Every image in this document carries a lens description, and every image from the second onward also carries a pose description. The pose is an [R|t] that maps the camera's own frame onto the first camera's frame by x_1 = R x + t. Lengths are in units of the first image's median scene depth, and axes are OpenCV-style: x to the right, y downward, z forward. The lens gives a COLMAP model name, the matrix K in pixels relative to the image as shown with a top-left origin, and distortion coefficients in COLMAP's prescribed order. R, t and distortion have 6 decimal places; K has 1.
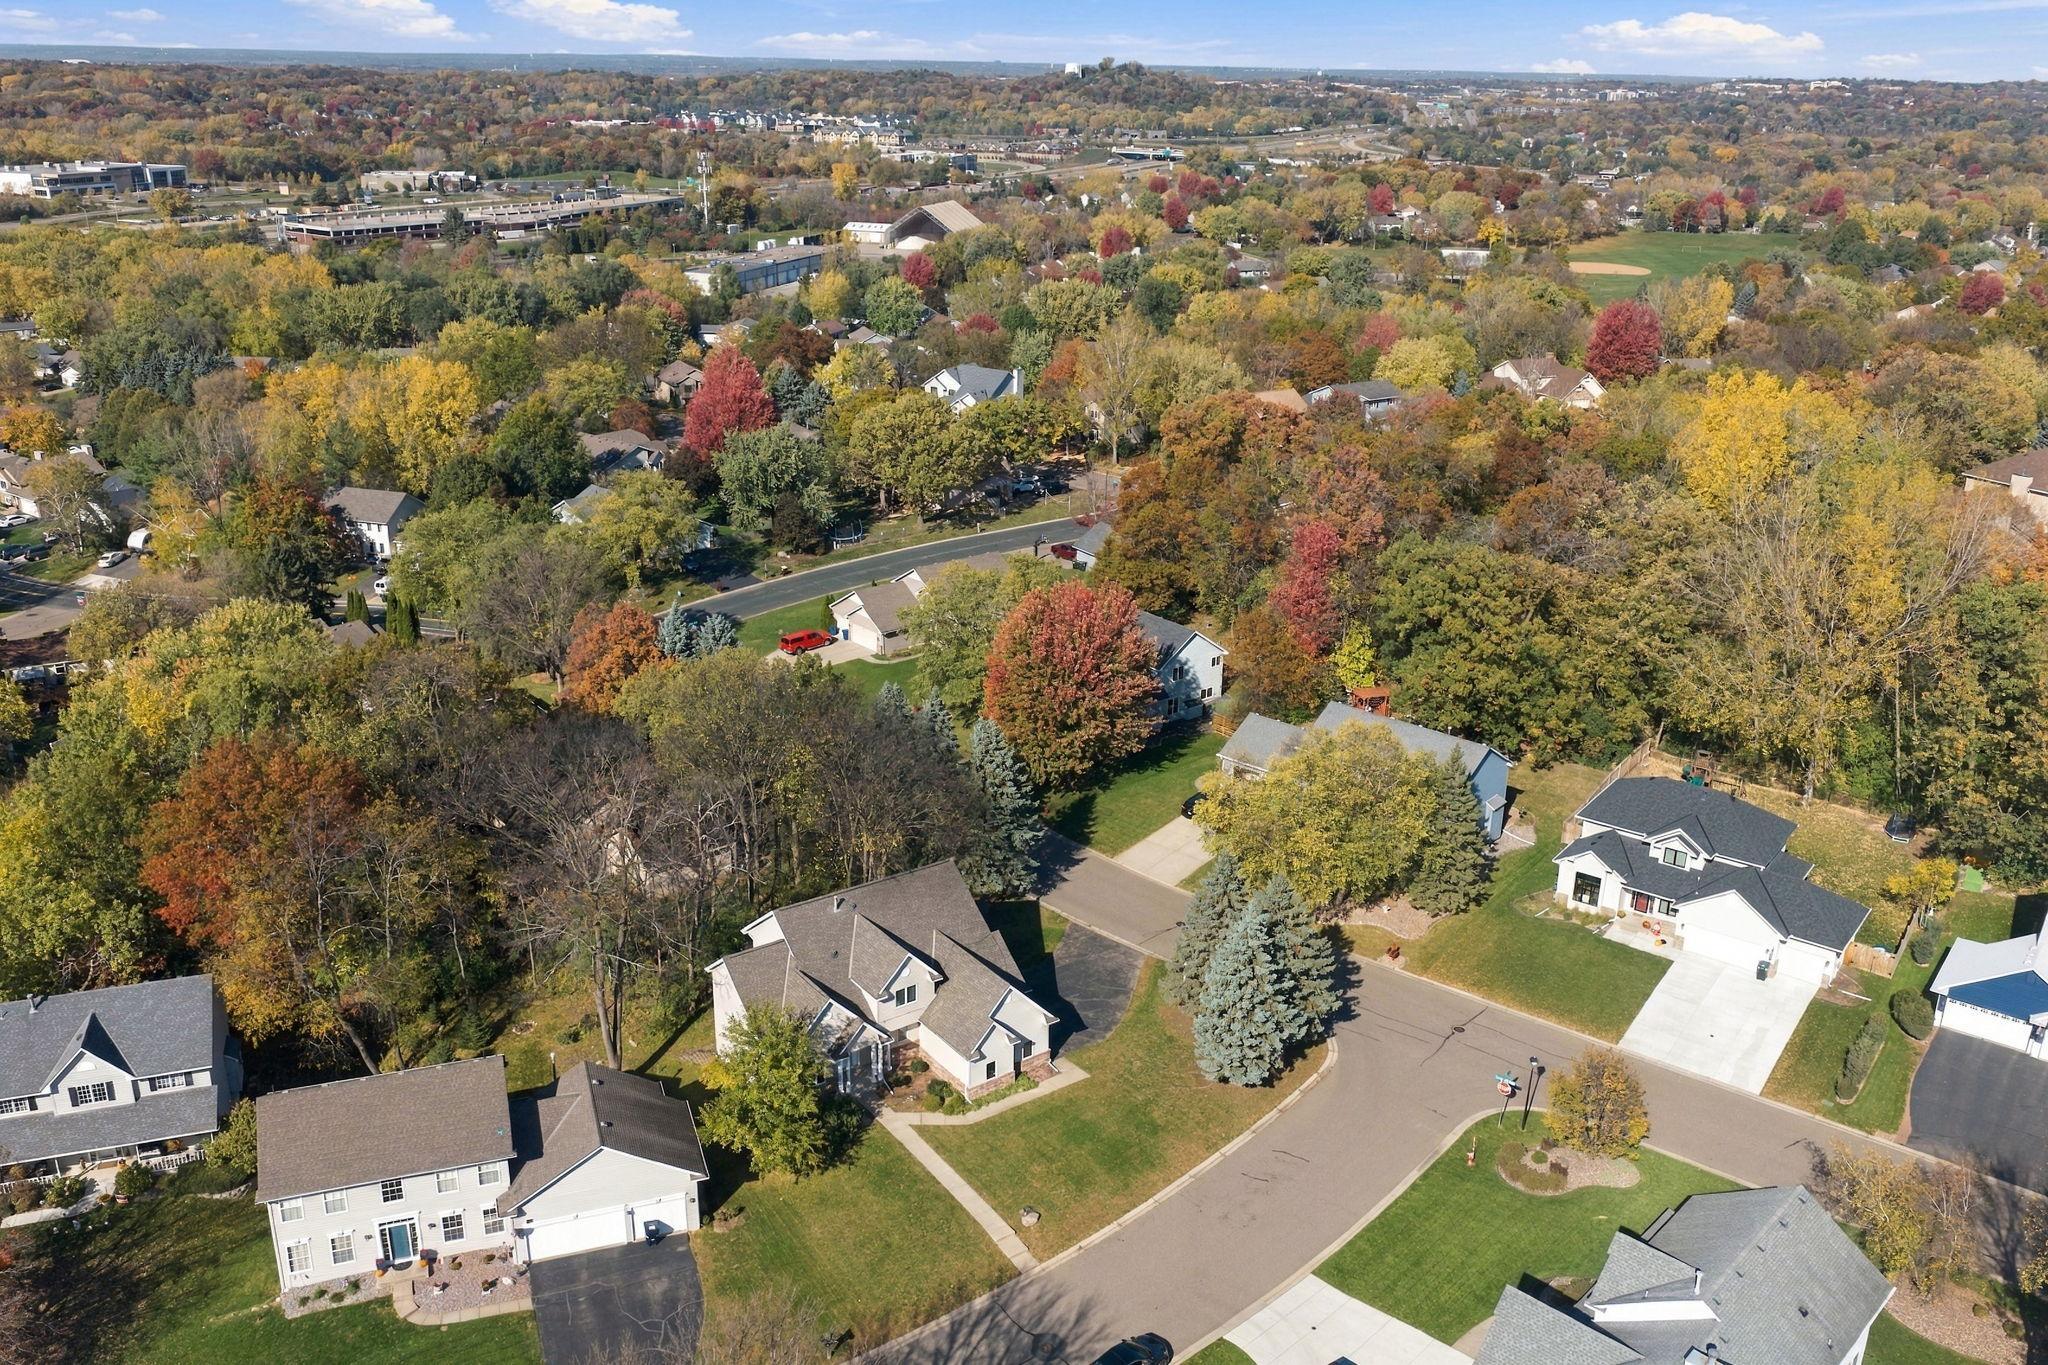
lens RADIAL K [[1698.7, 0, 1026.4], [0, 1698.7, 678.7], [0, 0, 1]] dist [0.013269, -0.018790]
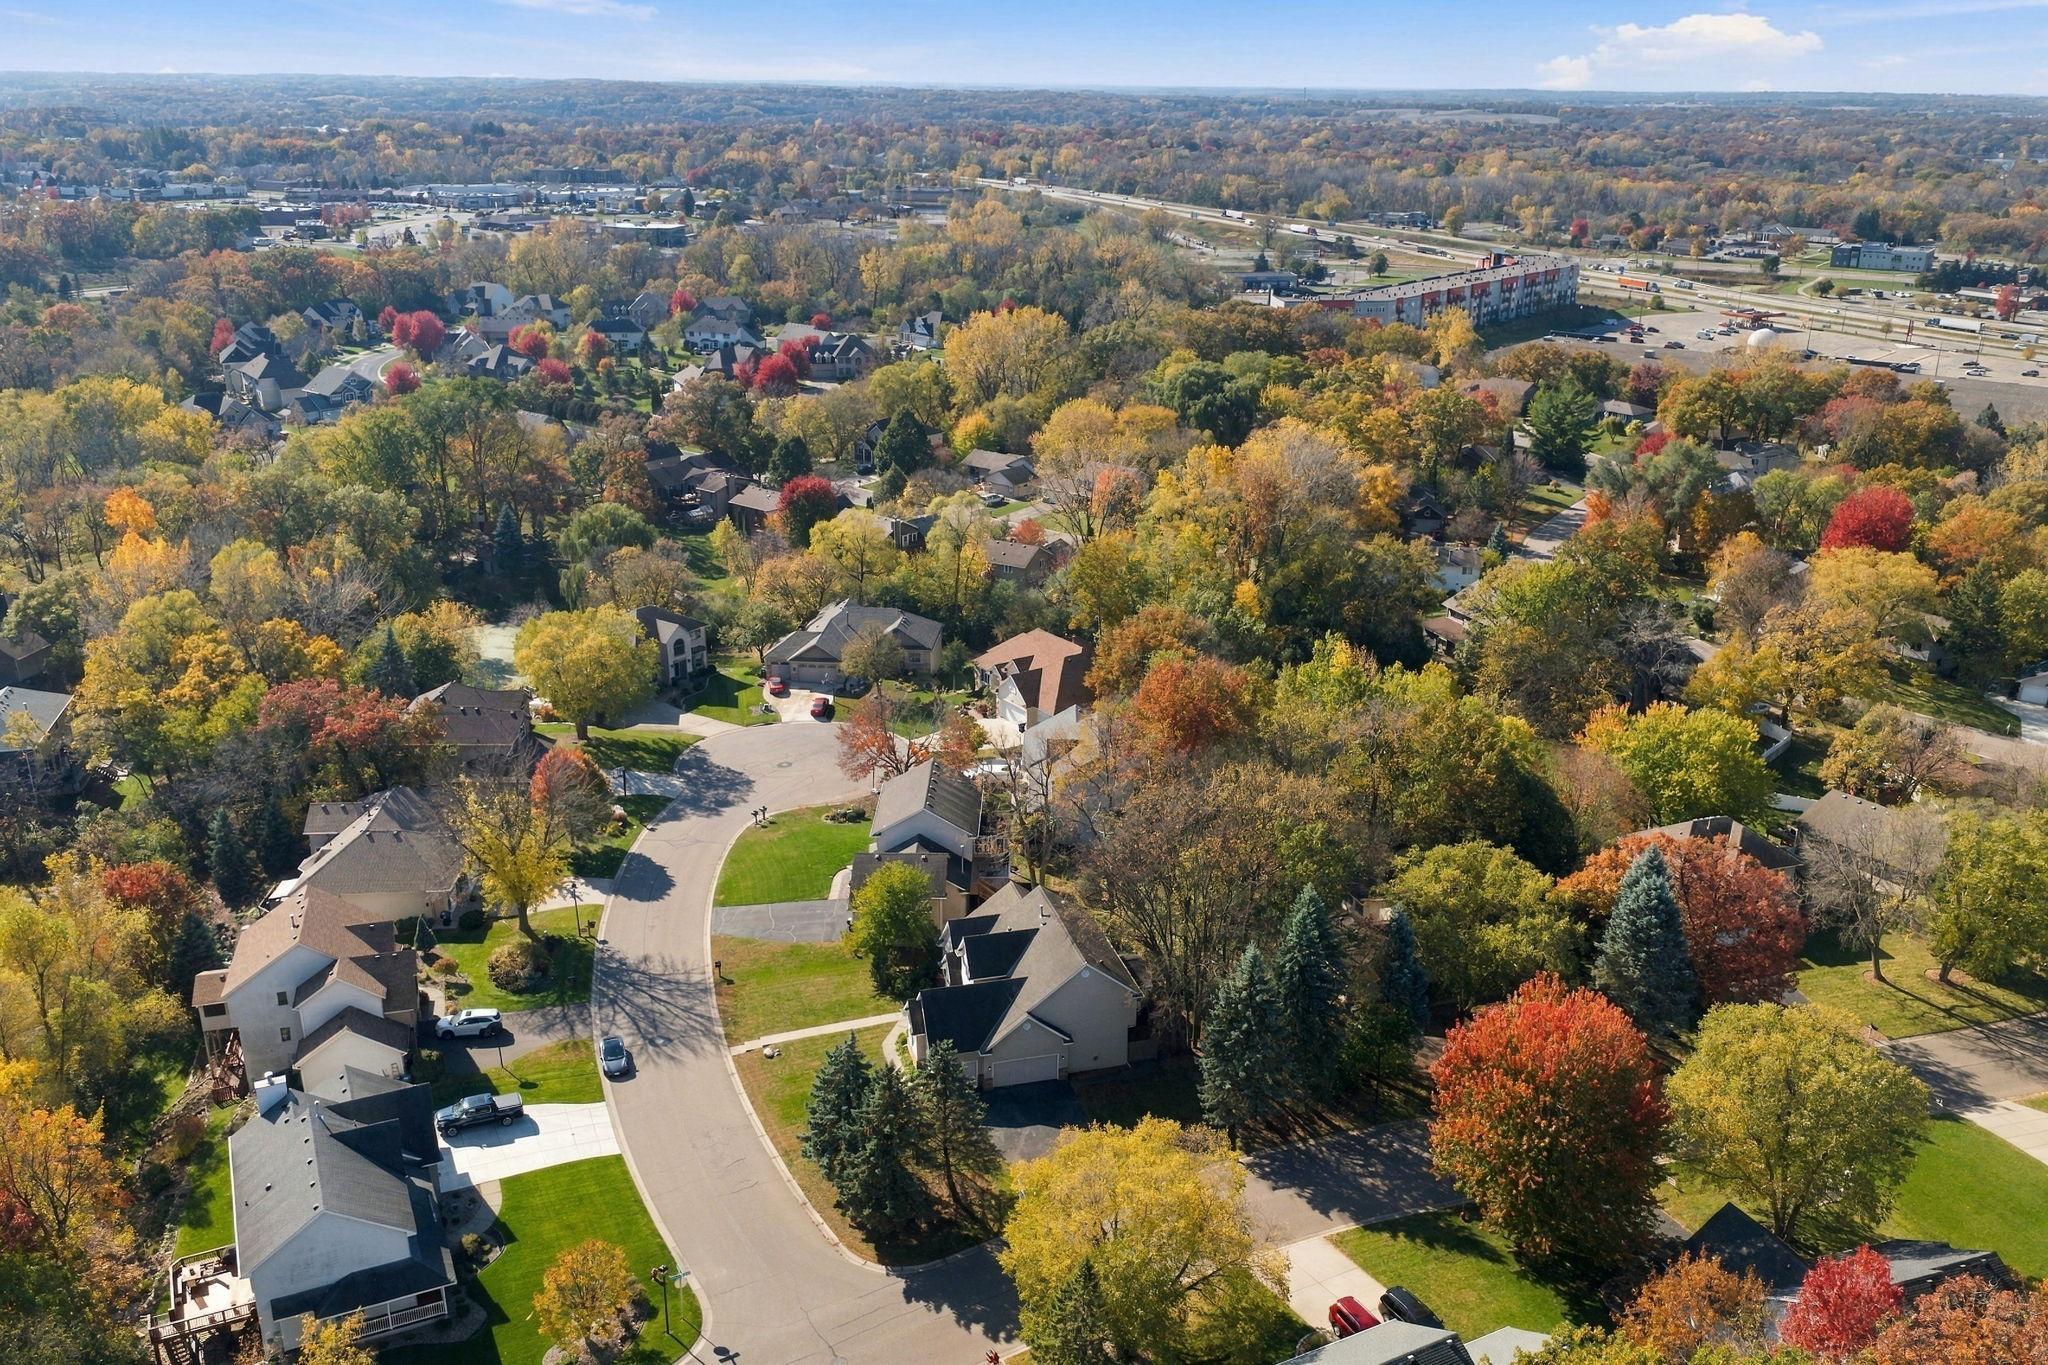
lens RADIAL K [[1698.7, 0, 1028.0], [0, 1698.7, 680.5], [0, 0, 1]] dist [0.013269, -0.018790]
pose [[-0.346961, 0.296285, -0.889850, 0.833819], [-0.336755, 0.846163, 0.413043, -0.458972], [0.875337, 0.442971, -0.193810, 1.008404]]
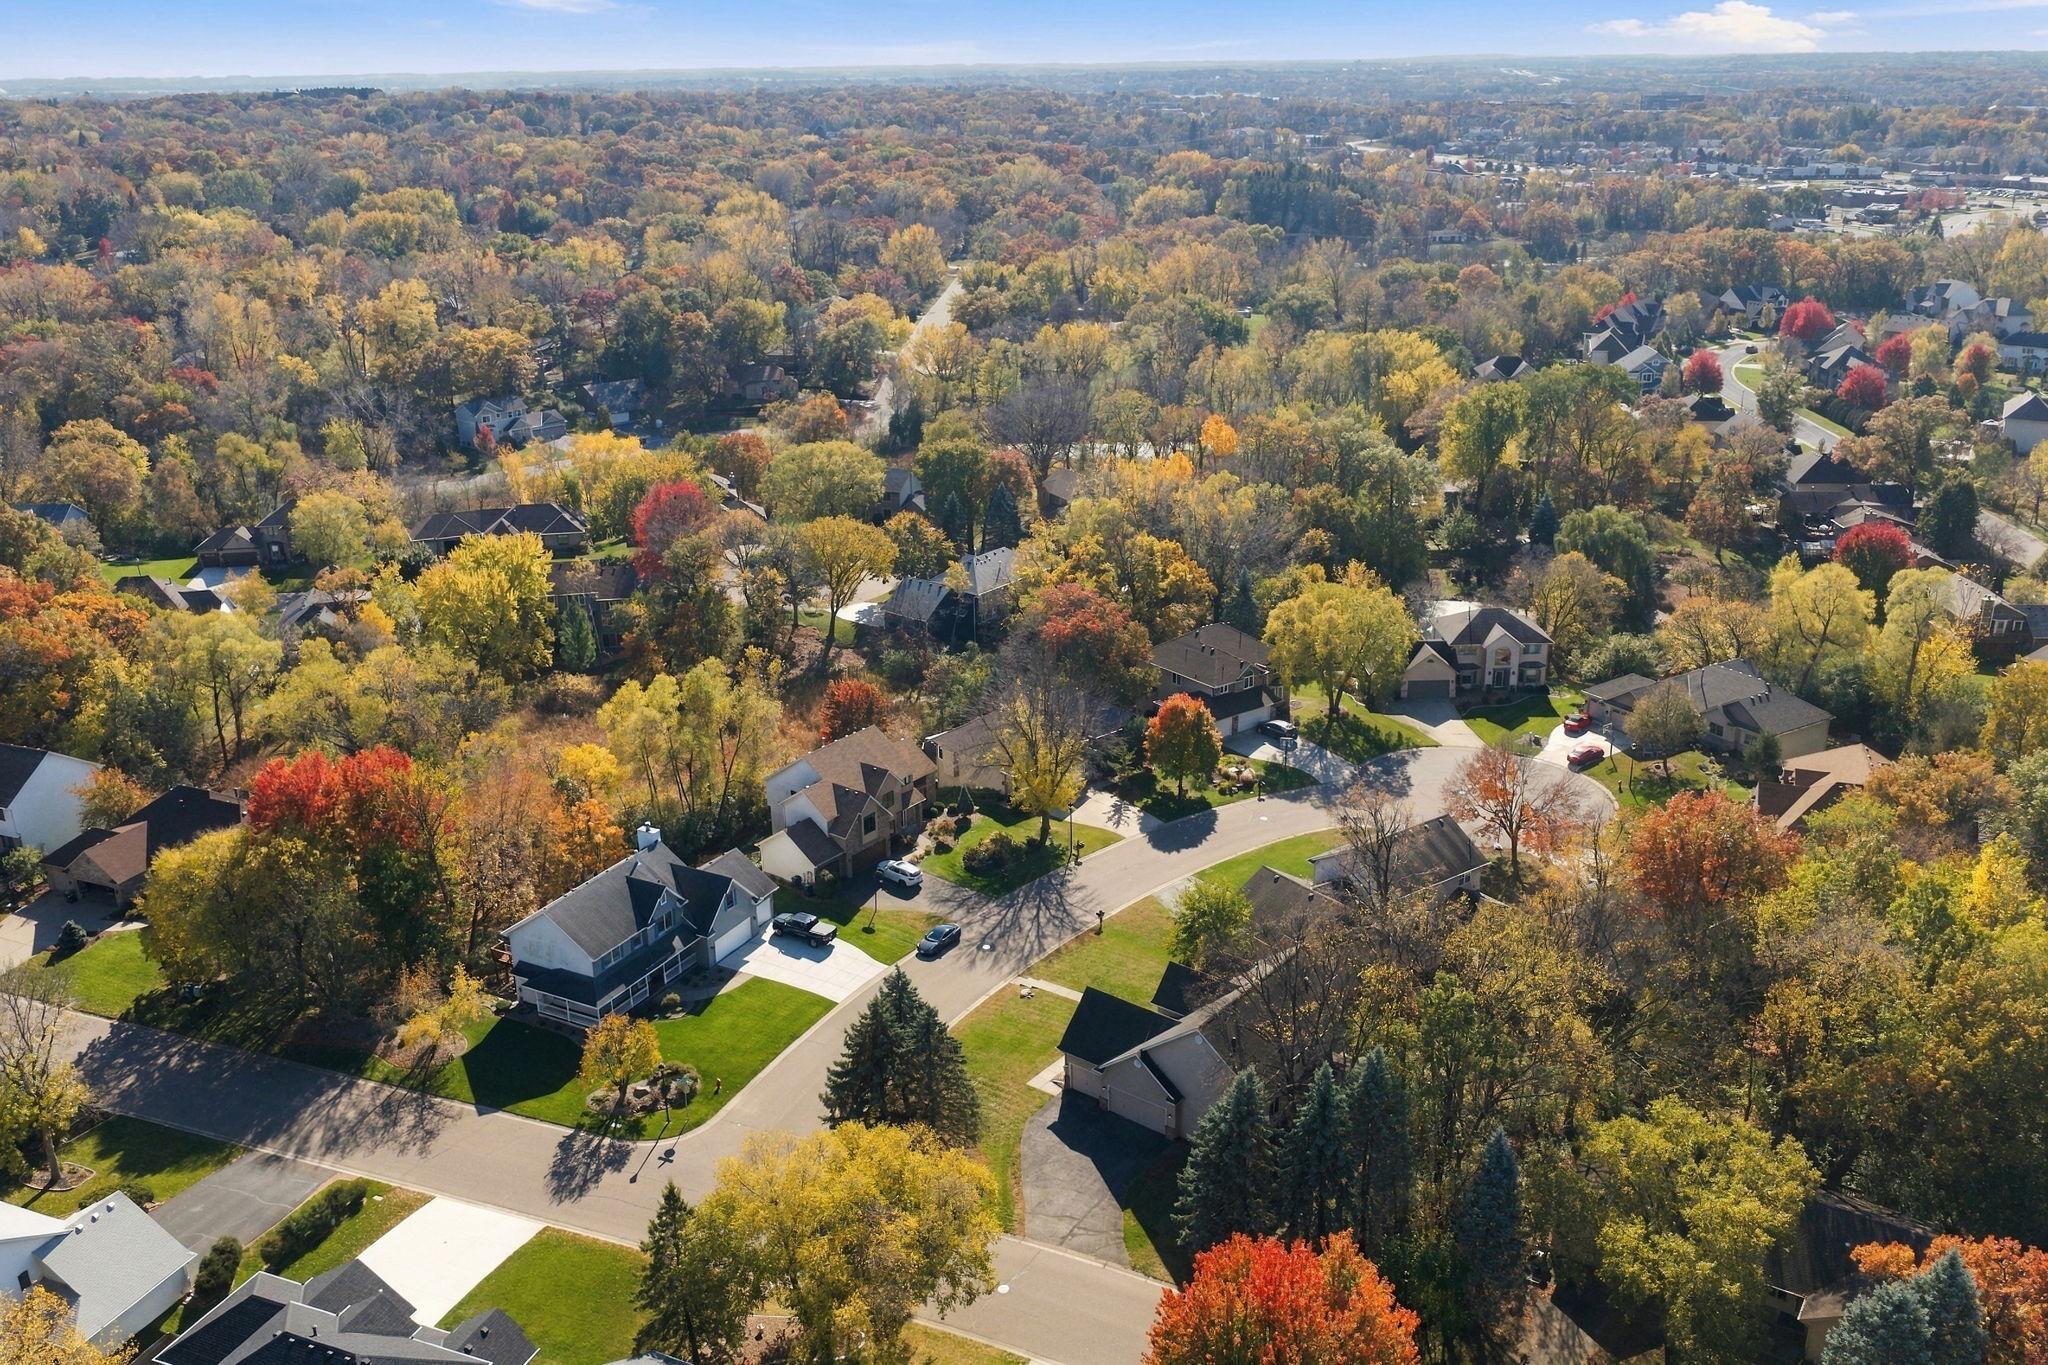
lens RADIAL K [[1698.7, 0, 1028.2], [0, 1698.7, 677.3], [0, 0, 1]] dist [0.013269, -0.018790]
pose [[-0.959896, 0.092151, -0.264779, 0.280839], [-0.099313, 0.771431, 0.628515, -0.635005], [0.262177, 0.629605, -0.731342, 1.457993]]
